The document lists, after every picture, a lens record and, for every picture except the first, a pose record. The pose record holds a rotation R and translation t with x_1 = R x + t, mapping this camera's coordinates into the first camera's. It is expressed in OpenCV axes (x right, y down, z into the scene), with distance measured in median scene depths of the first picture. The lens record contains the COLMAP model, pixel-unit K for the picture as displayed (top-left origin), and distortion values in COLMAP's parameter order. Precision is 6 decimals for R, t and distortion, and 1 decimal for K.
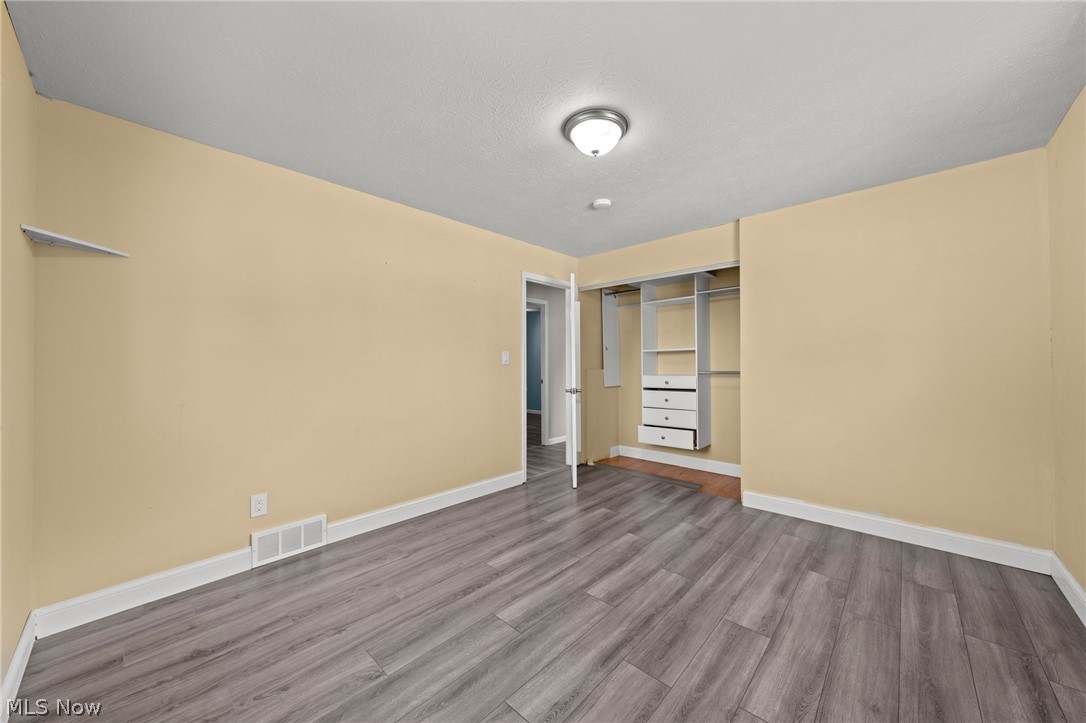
lens RADIAL K [[387.3, 0, 540.1], [0, 387.3, 362.2], [0, 0, 1]] dist [0.000743, 0.000646]
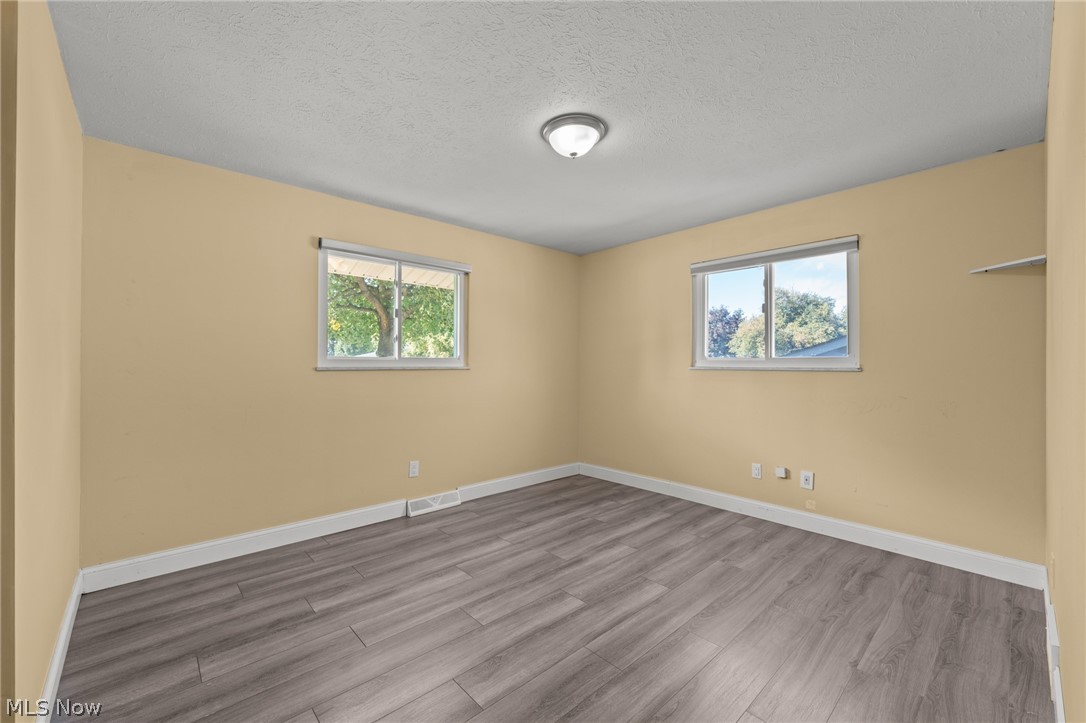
lens RADIAL K [[464.3, 0, 545.6], [0, 464.3, 361.8], [0, 0, 1]] dist [-0.003900, 0.001110]
pose [[-0.998341, 0.003292, 0.057480, 0.154874], [0.003114, 0.999990, -0.003196, -0.002026], [-0.057490, -0.003012, -0.998342, 2.268635]]
